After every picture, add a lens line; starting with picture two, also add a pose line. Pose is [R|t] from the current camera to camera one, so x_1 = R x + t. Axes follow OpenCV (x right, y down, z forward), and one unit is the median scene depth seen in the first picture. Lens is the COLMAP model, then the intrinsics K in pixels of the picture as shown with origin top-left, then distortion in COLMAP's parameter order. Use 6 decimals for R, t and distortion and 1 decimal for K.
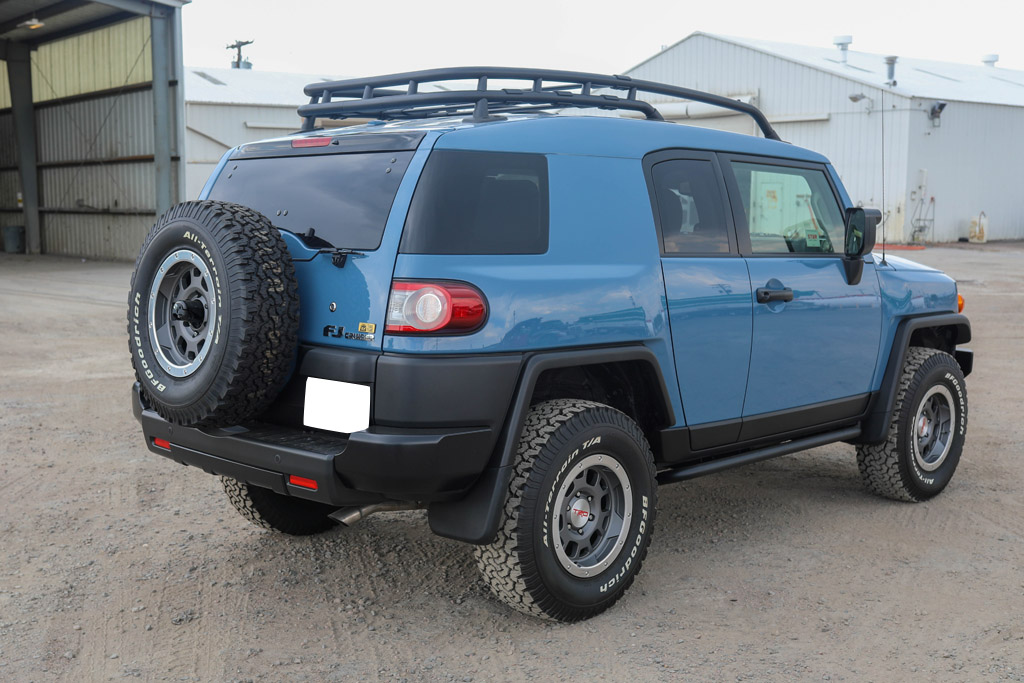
lens RADIAL K [[1230.7, 0, 497.5], [0, 1230.7, 392.6], [0, 0, 1]] dist [-0.036761, 0.021686]
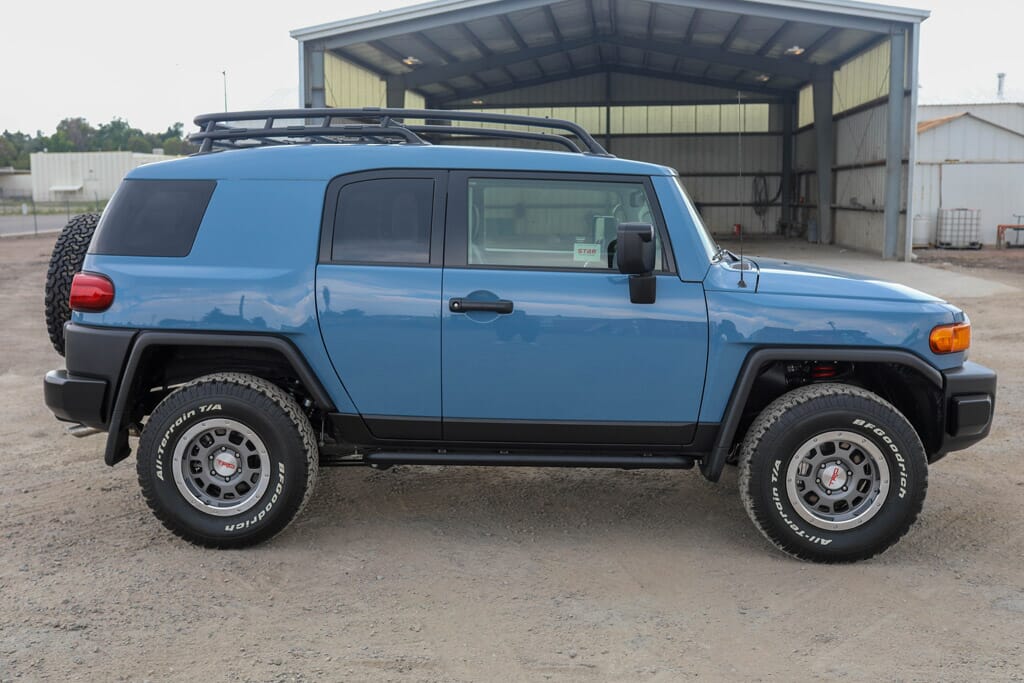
lens RADIAL K [[1137.7, 0, 613.4], [0, 1137.7, 338.7], [0, 0, 1]] dist [-0.056072, 0.031377]
pose [[0.682368, 0.091887, -0.725211, 1.121082], [-0.111930, 0.993503, 0.020563, -0.093874], [0.722389, 0.067142, 0.688220, 0.469075]]
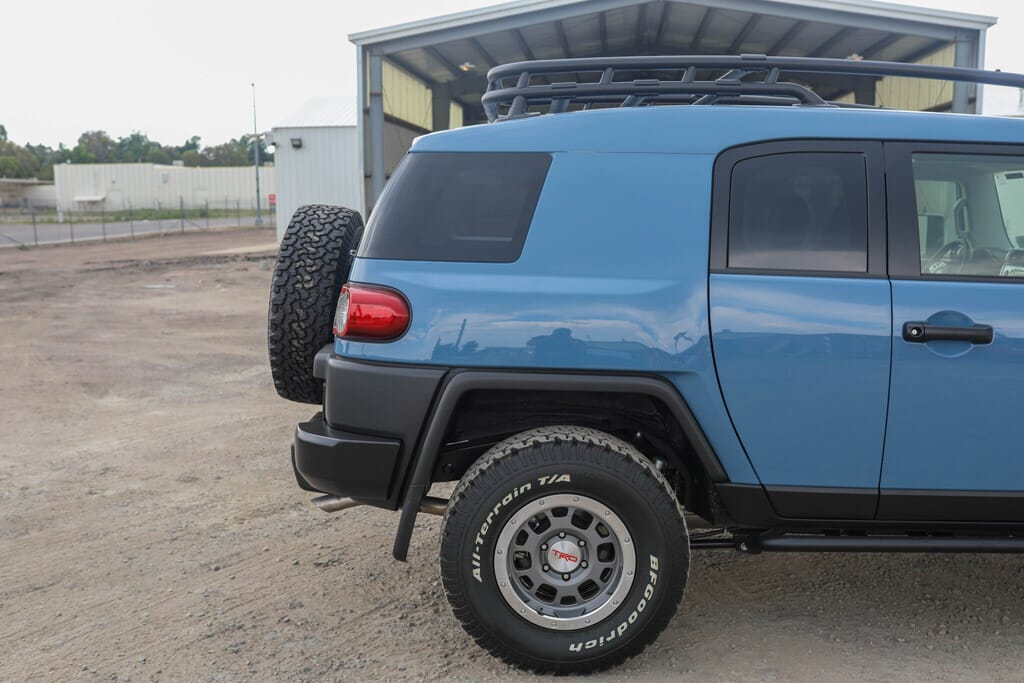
lens RADIAL K [[1016.4, 0, 587.4], [0, 1016.4, 359.2], [0, 0, 1]] dist [-0.043288, 0.027541]
pose [[0.701303, 0.104941, -0.705097, 0.560669], [-0.109844, 0.993200, 0.038568, -0.070791], [0.704350, 0.050403, 0.708061, 0.470740]]
